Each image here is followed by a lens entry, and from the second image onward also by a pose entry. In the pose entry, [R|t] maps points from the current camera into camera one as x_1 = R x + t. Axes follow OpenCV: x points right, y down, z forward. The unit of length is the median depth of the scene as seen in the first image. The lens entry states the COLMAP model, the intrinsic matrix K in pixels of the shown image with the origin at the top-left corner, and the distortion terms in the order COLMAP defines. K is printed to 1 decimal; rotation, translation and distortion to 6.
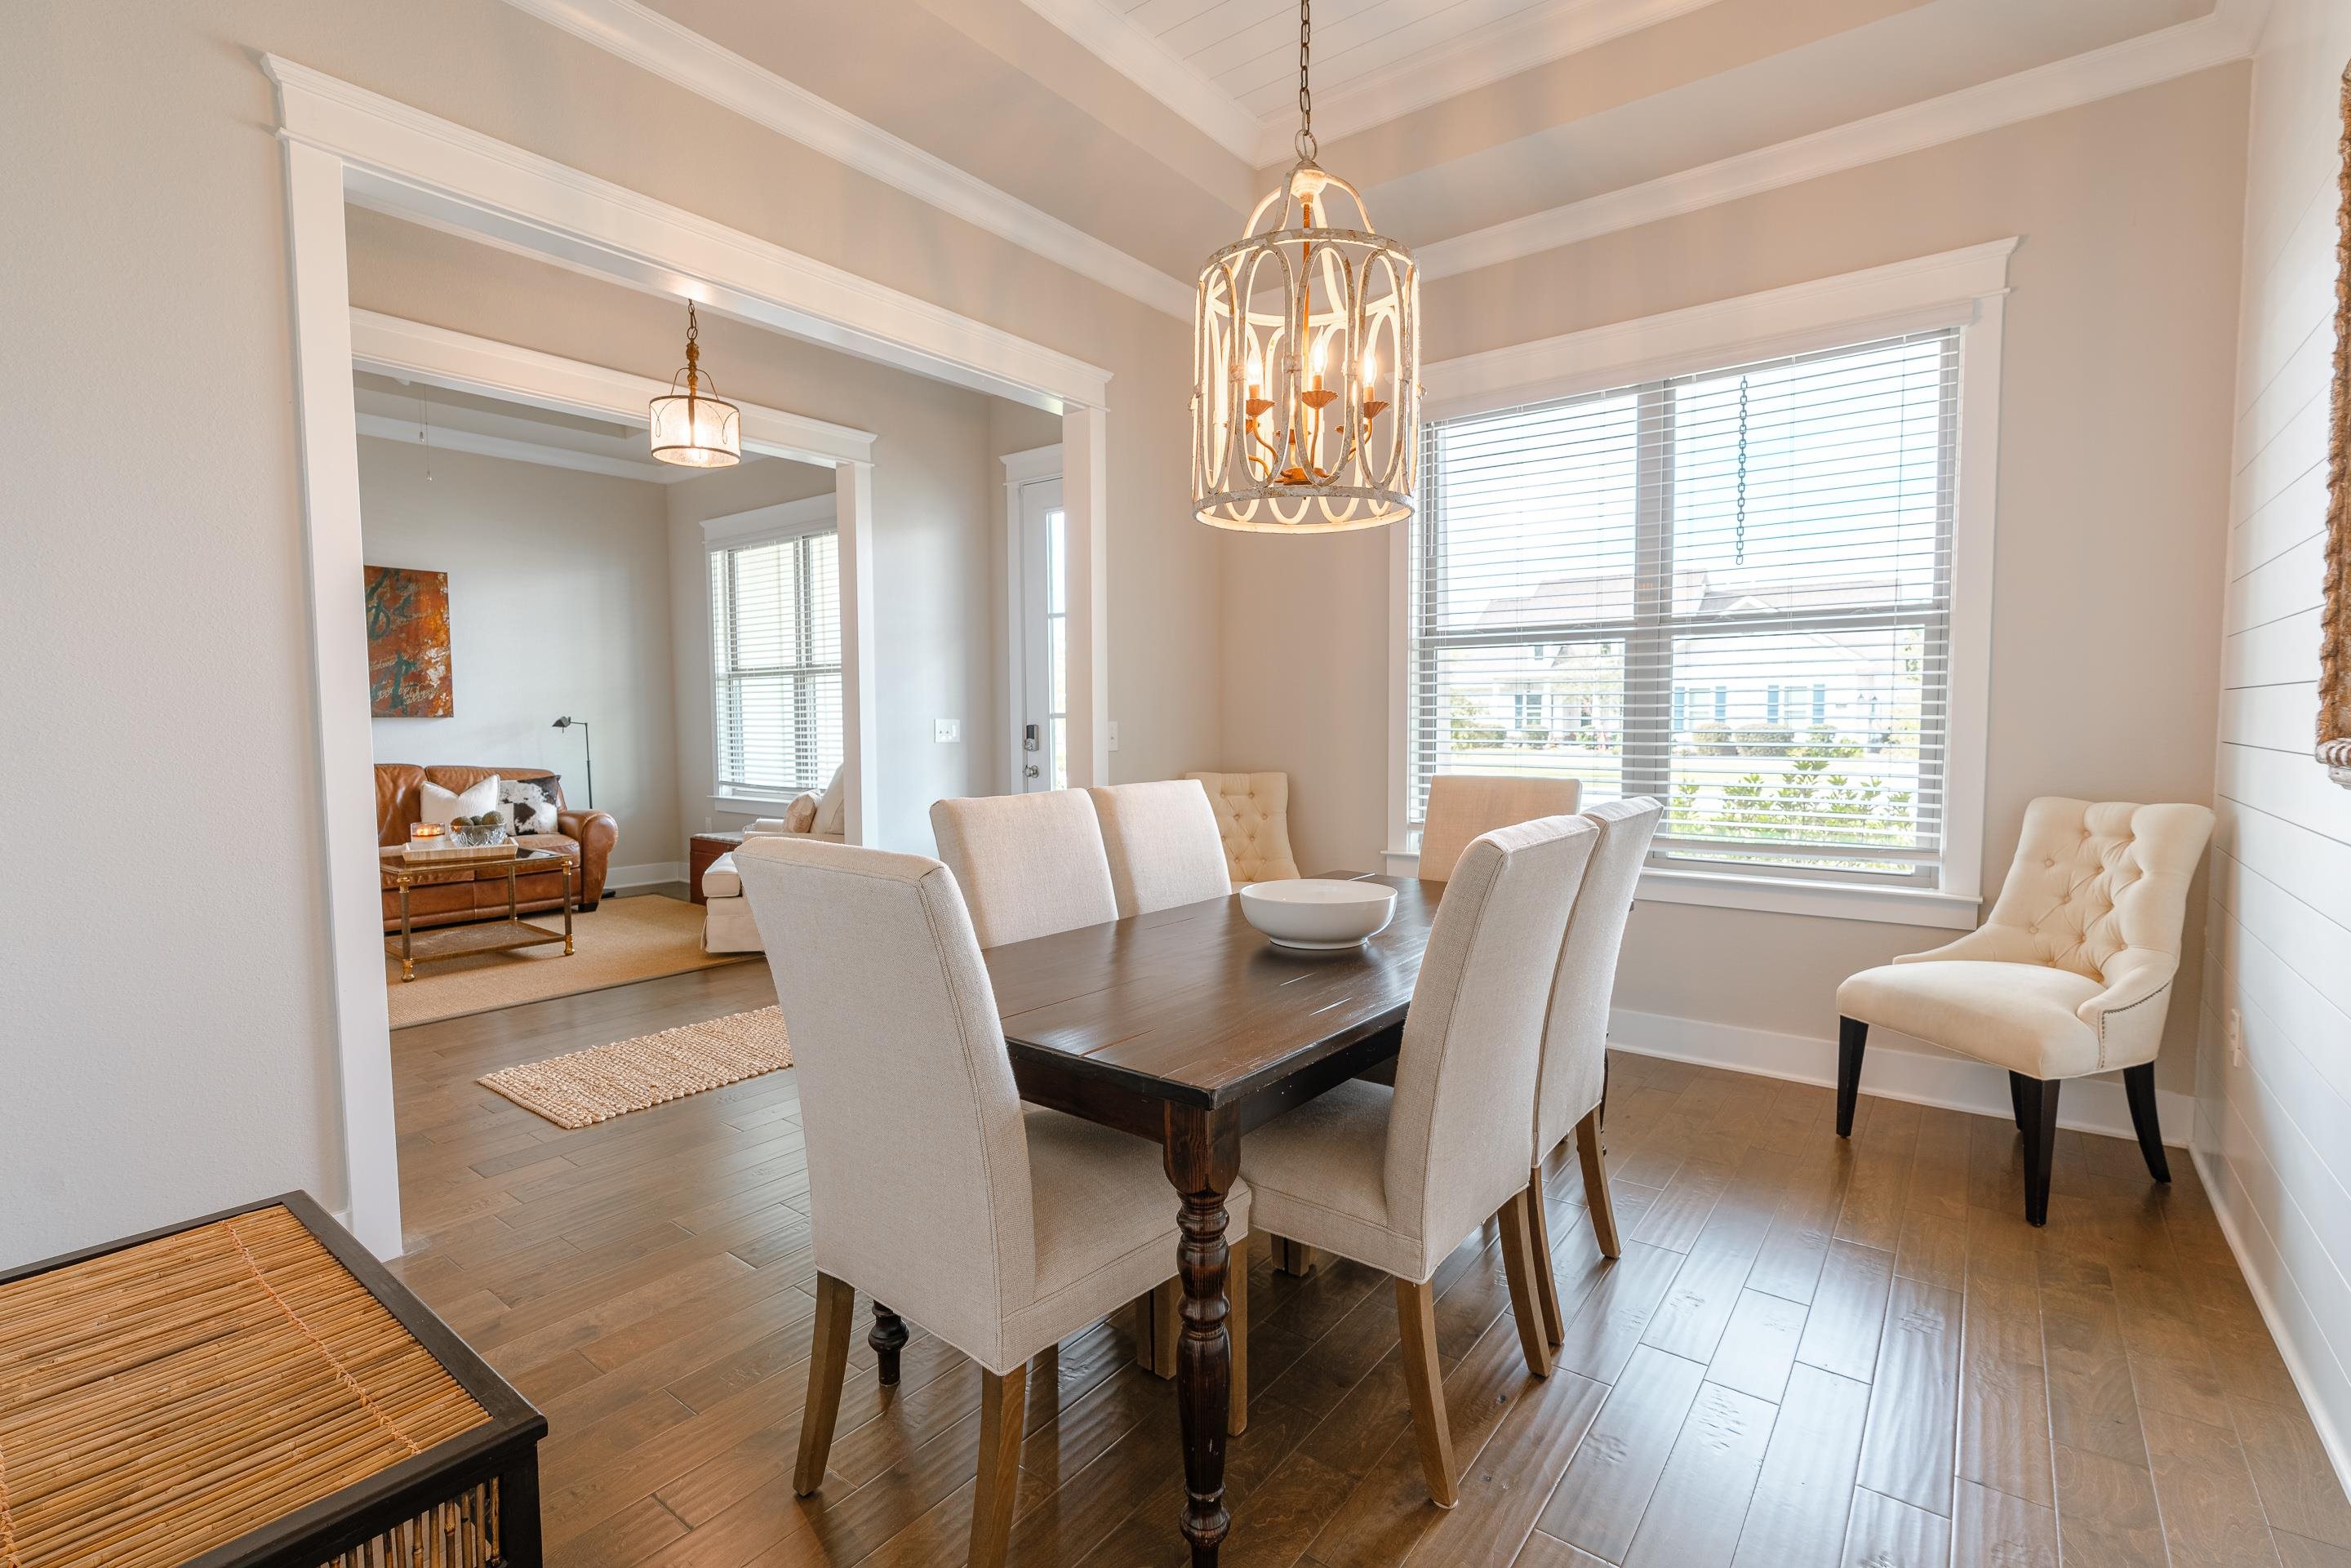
lens RADIAL K [[1053.4, 0, 1183.2], [0, 1053.4, 780.0], [0, 0, 1]] dist [-0.010153, 0.003804]
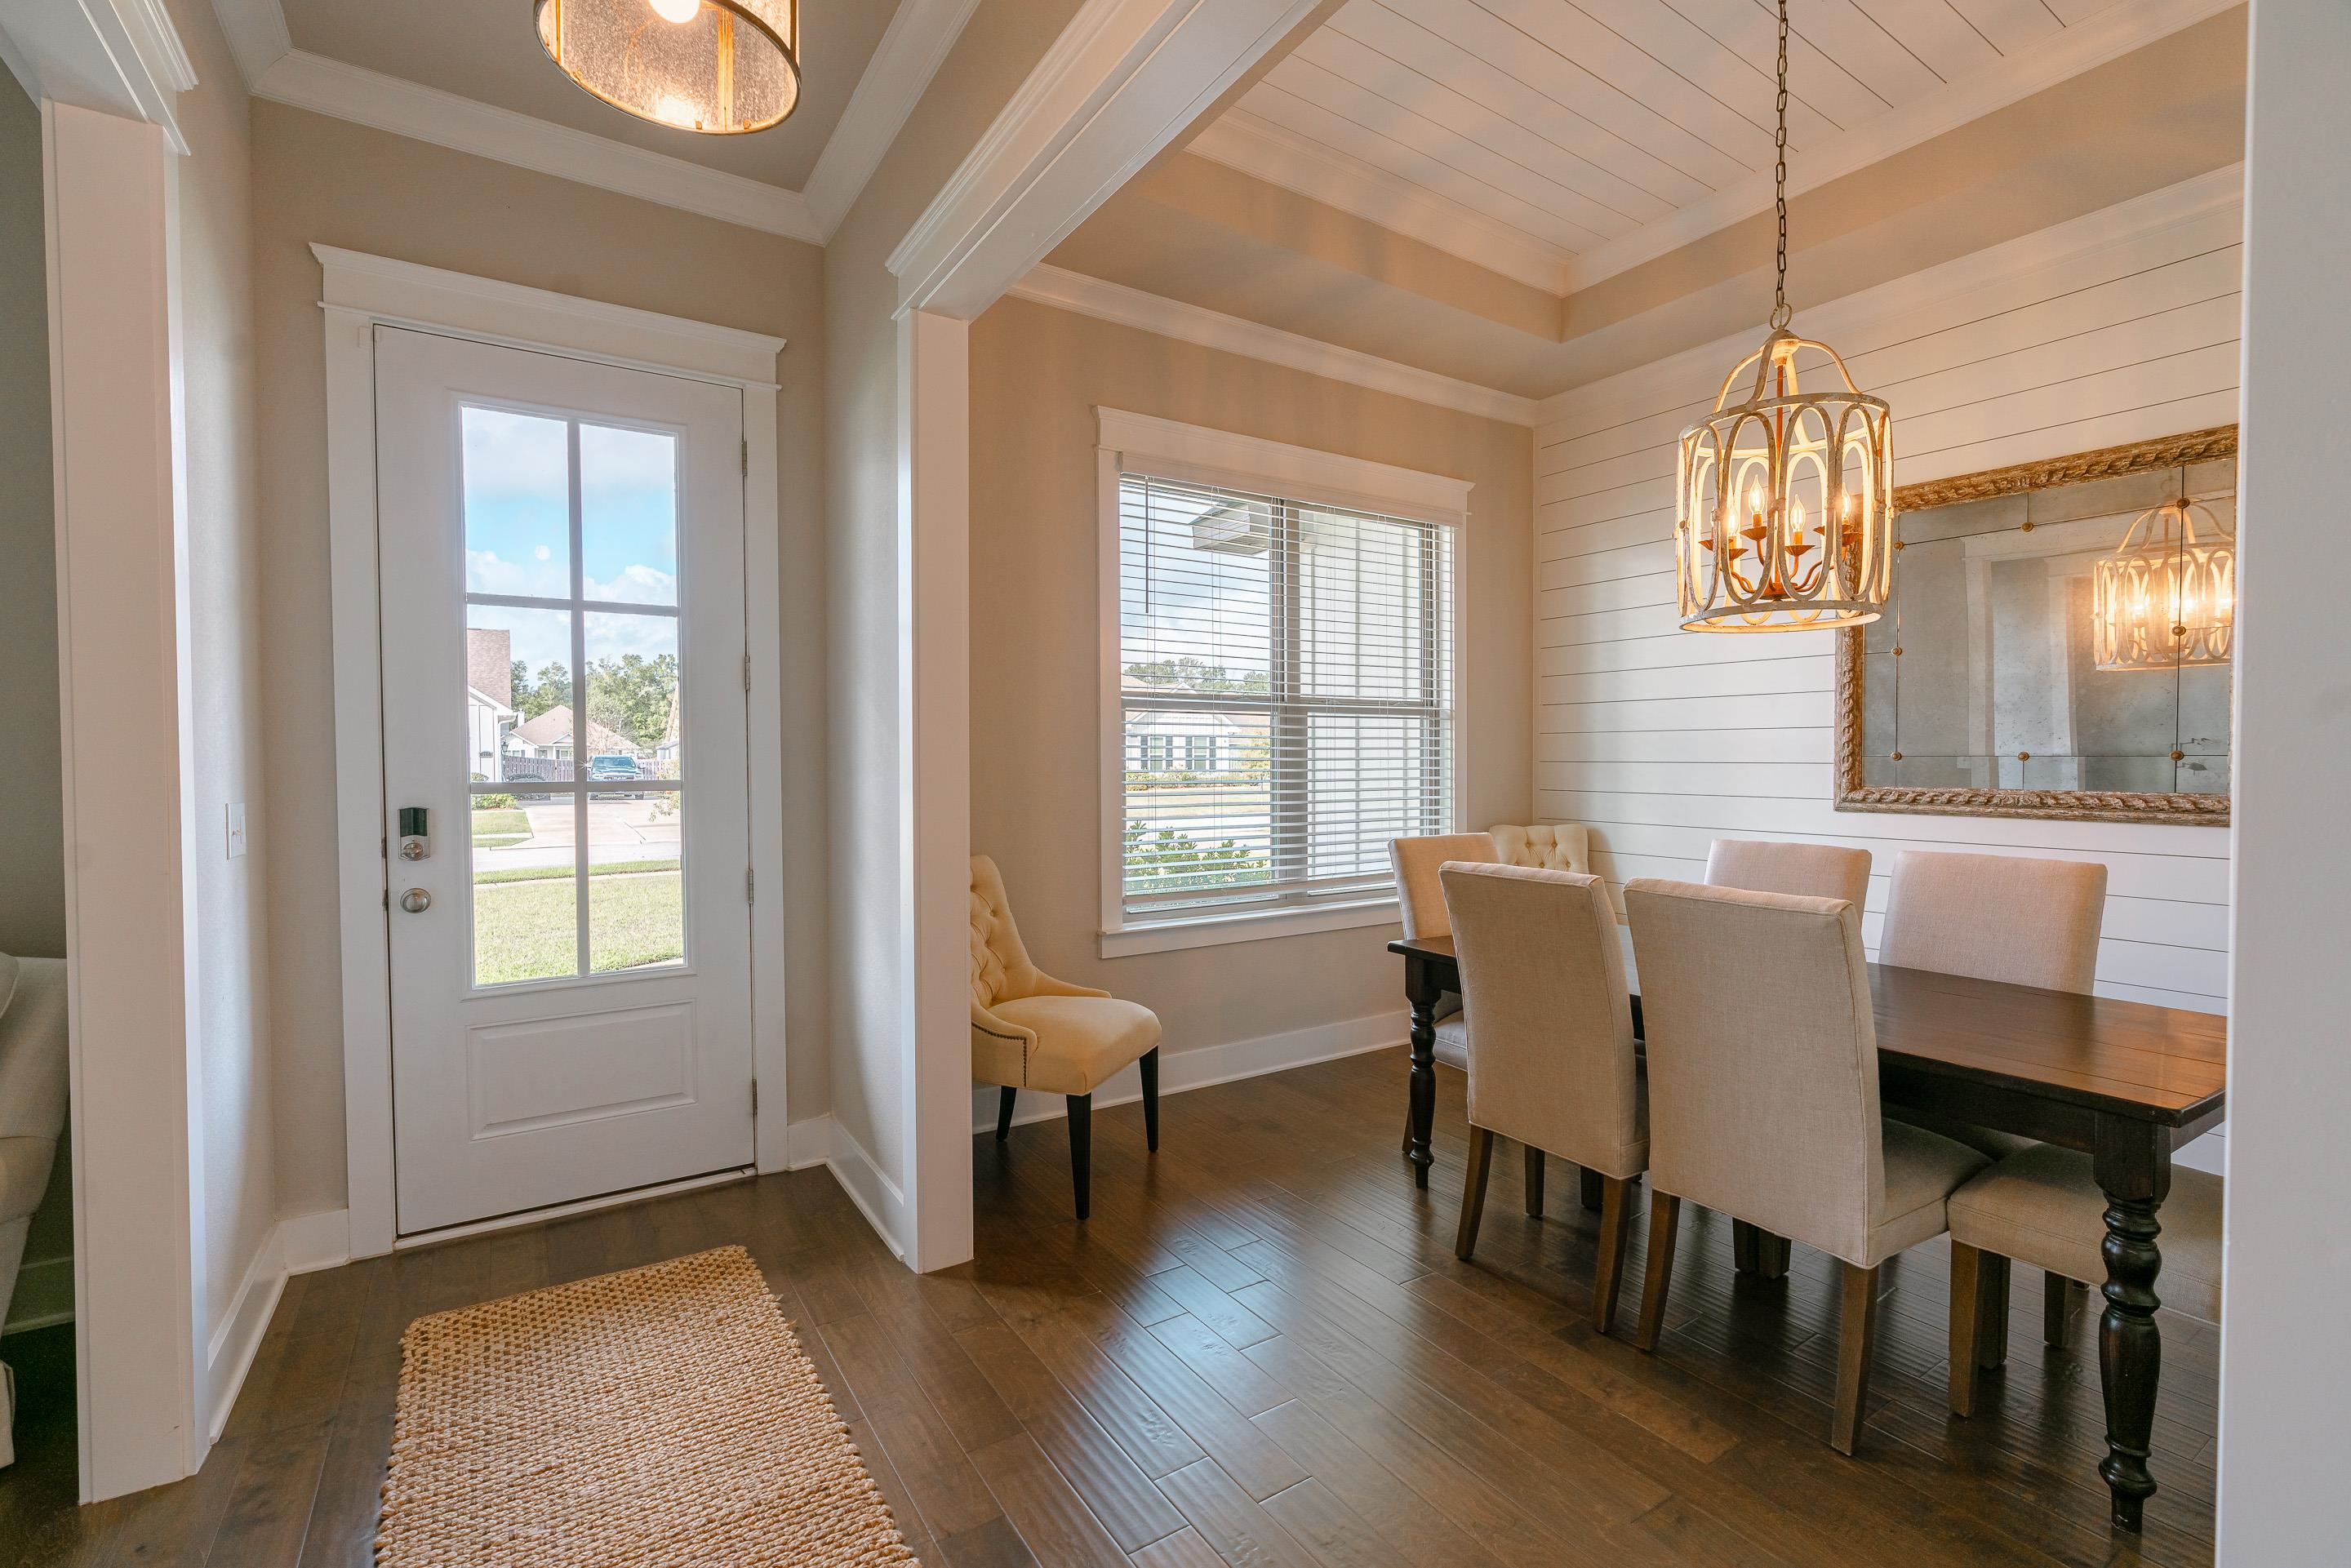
lens RADIAL K [[1053.4, 0, 1175.3], [0, 1053.4, 785.9], [0, 0, 1]] dist [-0.010153, 0.003804]
pose [[0.332144, -0.024381, 0.942914, -0.807233], [0.058638, 0.998266, 0.005157, -0.053445], [-0.941404, 0.053577, 0.332998, 0.742494]]
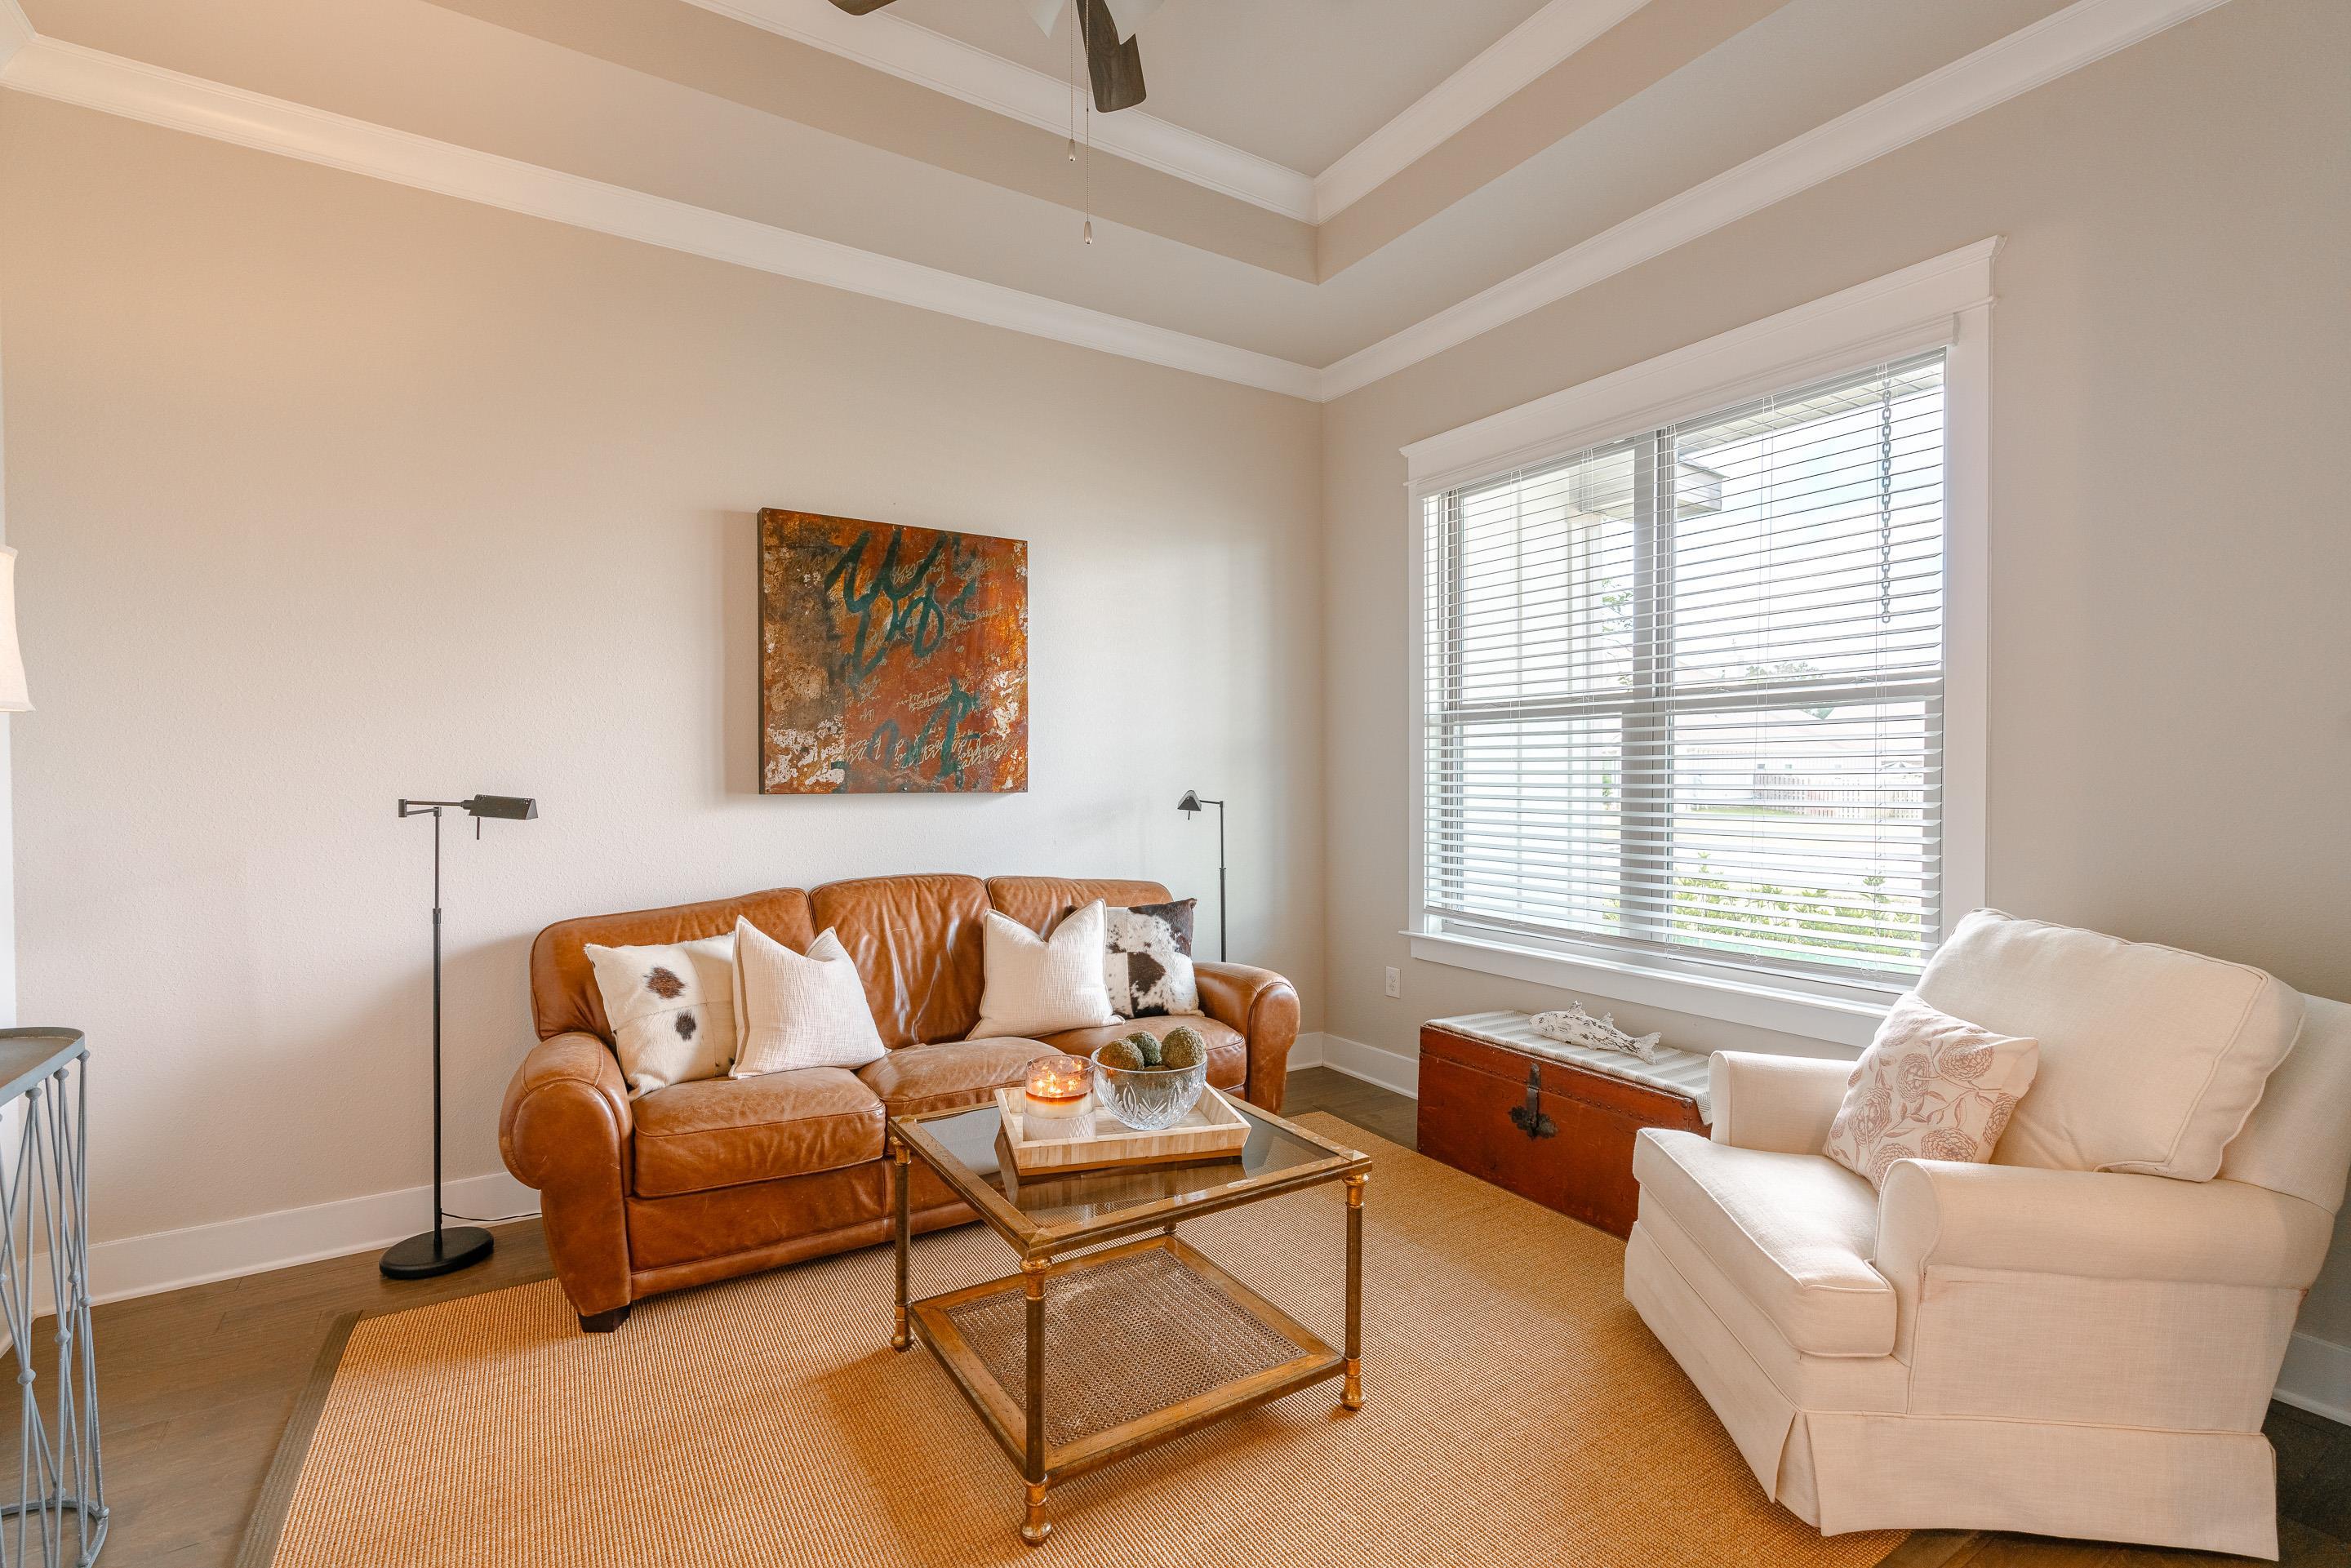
lens RADIAL K [[1053.4, 0, 1206.3], [0, 1053.4, 795.5], [0, 0, 1]] dist [-0.010153, 0.003804]
pose [[0.944752, 0.008067, -0.327688, -0.420954], [-0.022367, 0.998954, -0.039894, -0.037567], [0.327023, 0.045020, 0.943943, 0.496276]]
